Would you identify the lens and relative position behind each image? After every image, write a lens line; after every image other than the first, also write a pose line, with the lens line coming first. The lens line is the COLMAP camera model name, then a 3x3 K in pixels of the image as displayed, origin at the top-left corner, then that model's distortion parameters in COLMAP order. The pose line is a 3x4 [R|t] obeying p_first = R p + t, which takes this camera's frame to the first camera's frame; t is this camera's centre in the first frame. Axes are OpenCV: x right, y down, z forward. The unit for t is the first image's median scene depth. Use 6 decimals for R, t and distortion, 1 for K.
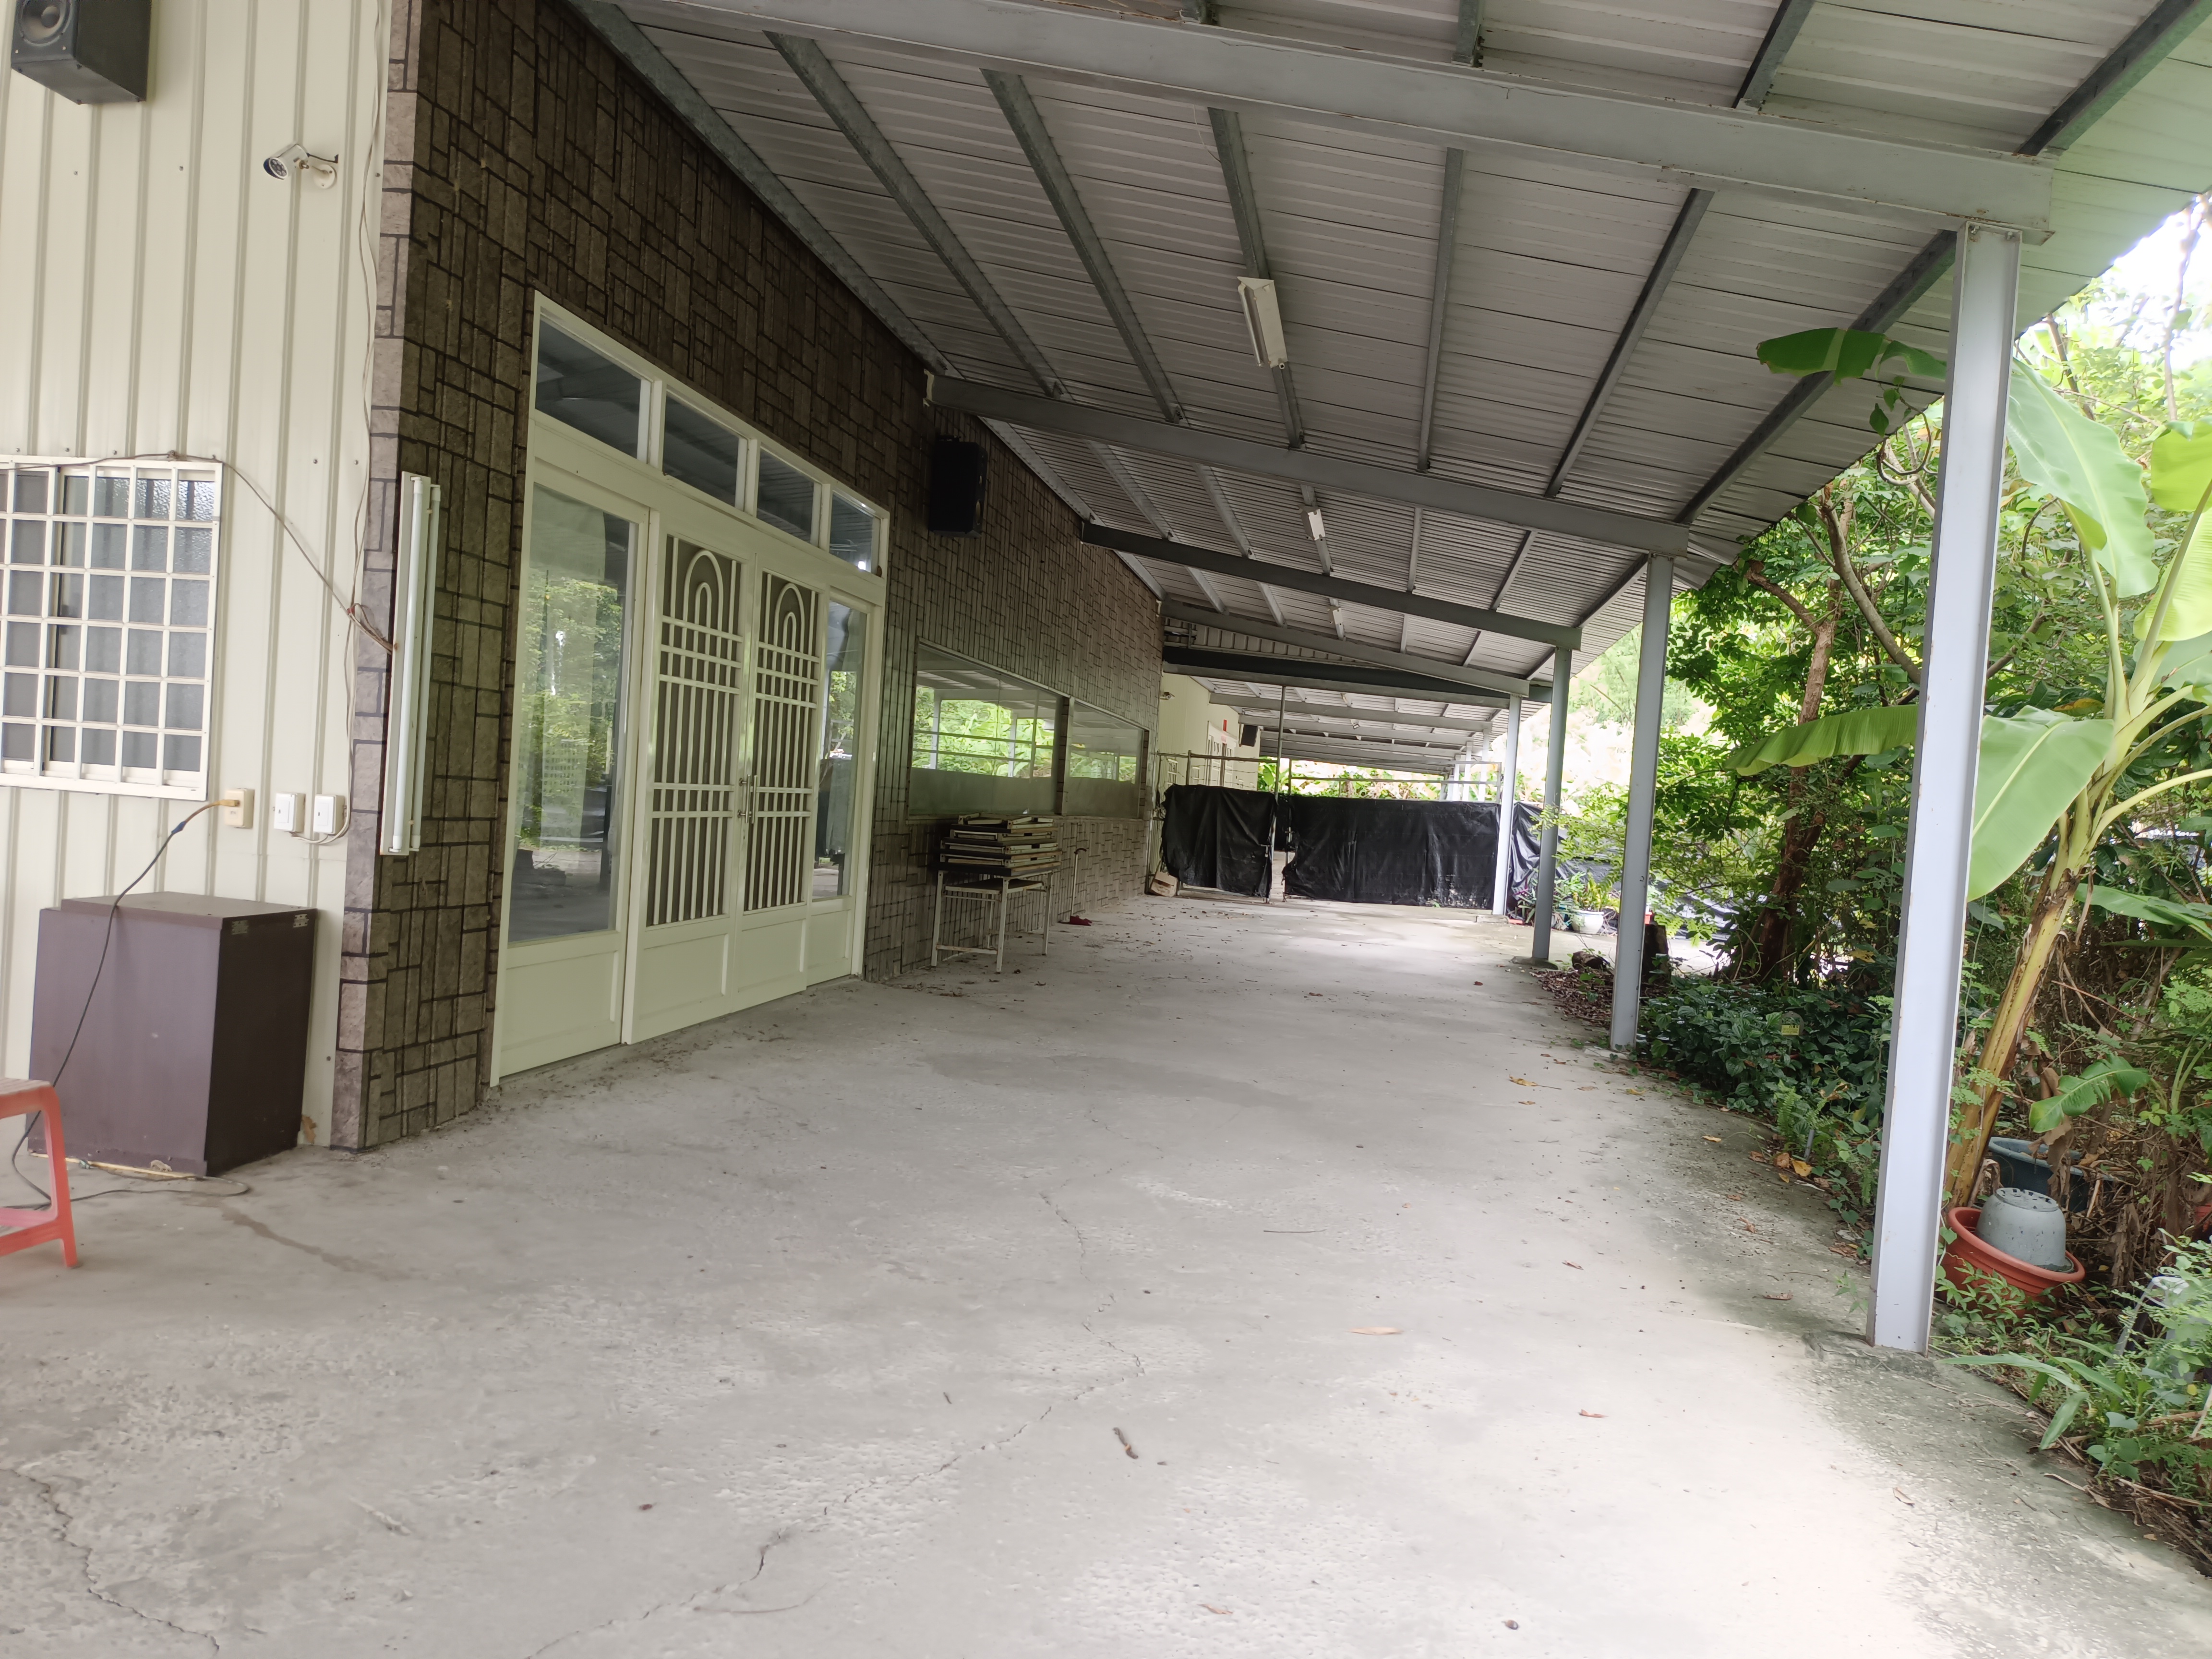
lens RADIAL K [[1692.9, 0, 1106.0], [0, 1692.9, 829.5], [0, 0, 1]] dist [0.066373, -0.080399]
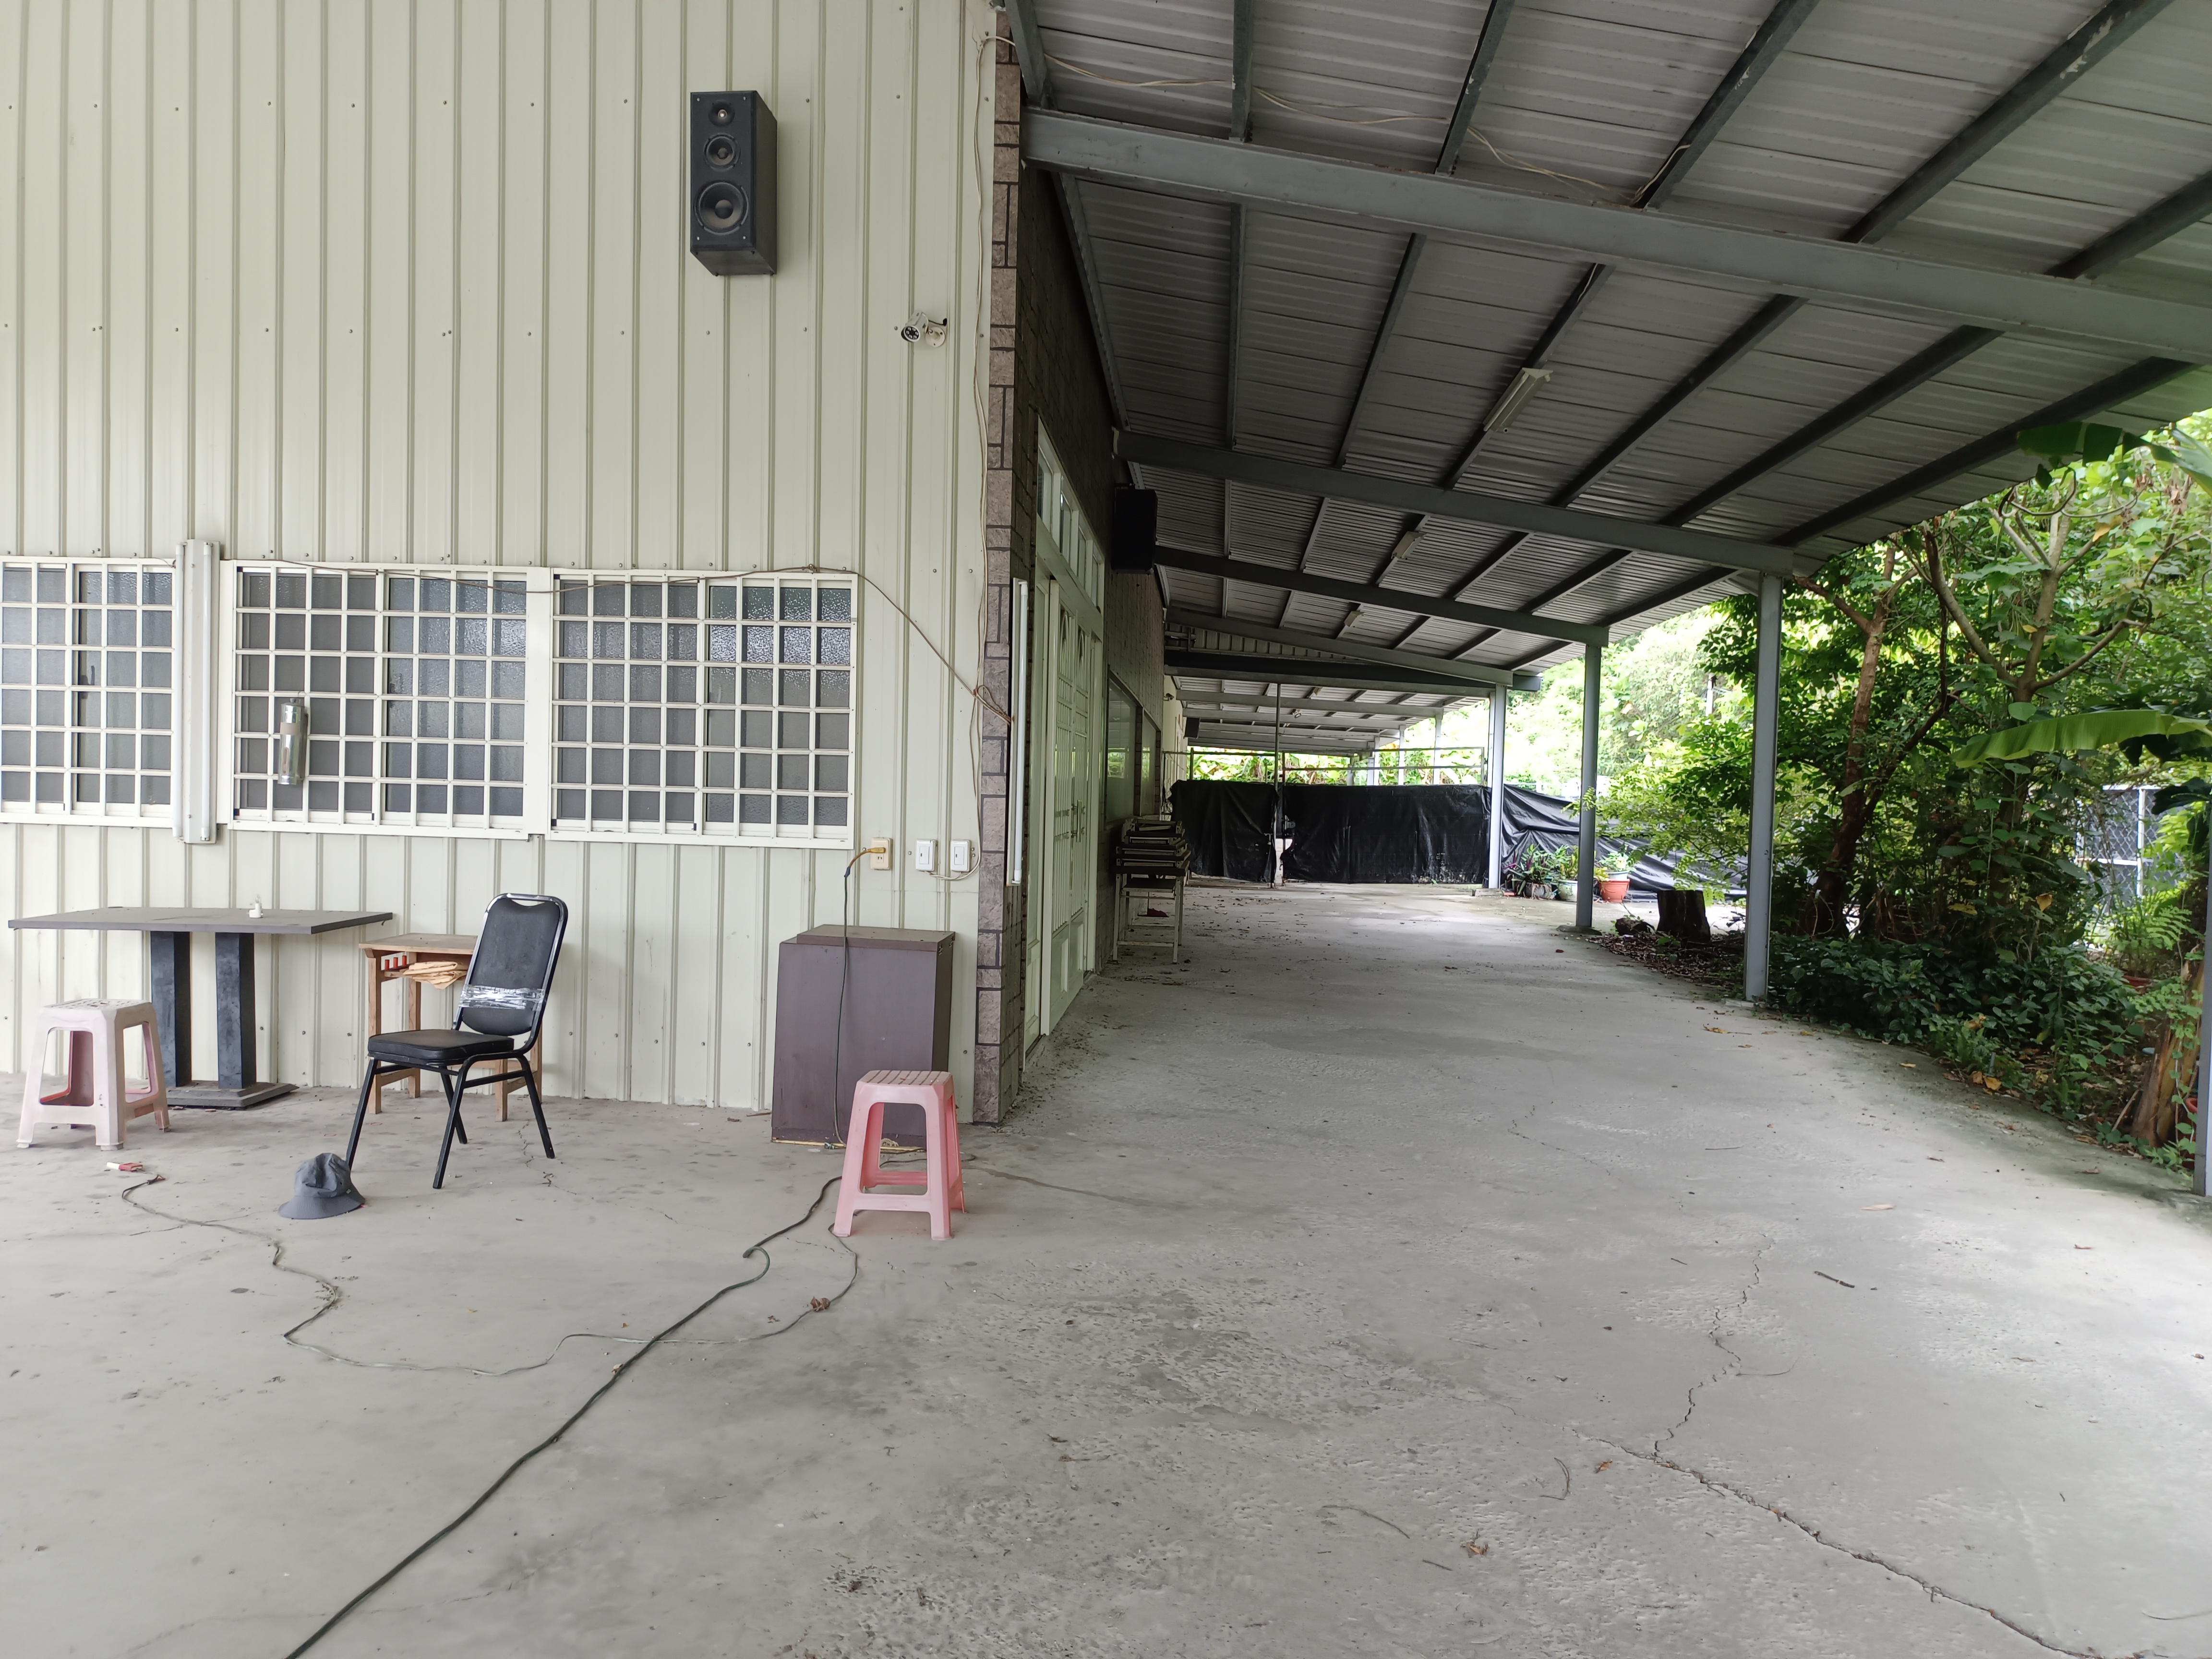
lens RADIAL K [[1691.0, 0, 1104.1], [0, 1691.0, 845.6], [0, 0, 1]] dist [0.114808, -0.229602]
pose [[0.994586, -0.044882, 0.093726, -0.461367], [0.043238, 0.998874, 0.019501, -0.035292], [-0.094496, -0.015343, 0.995407, -0.230517]]
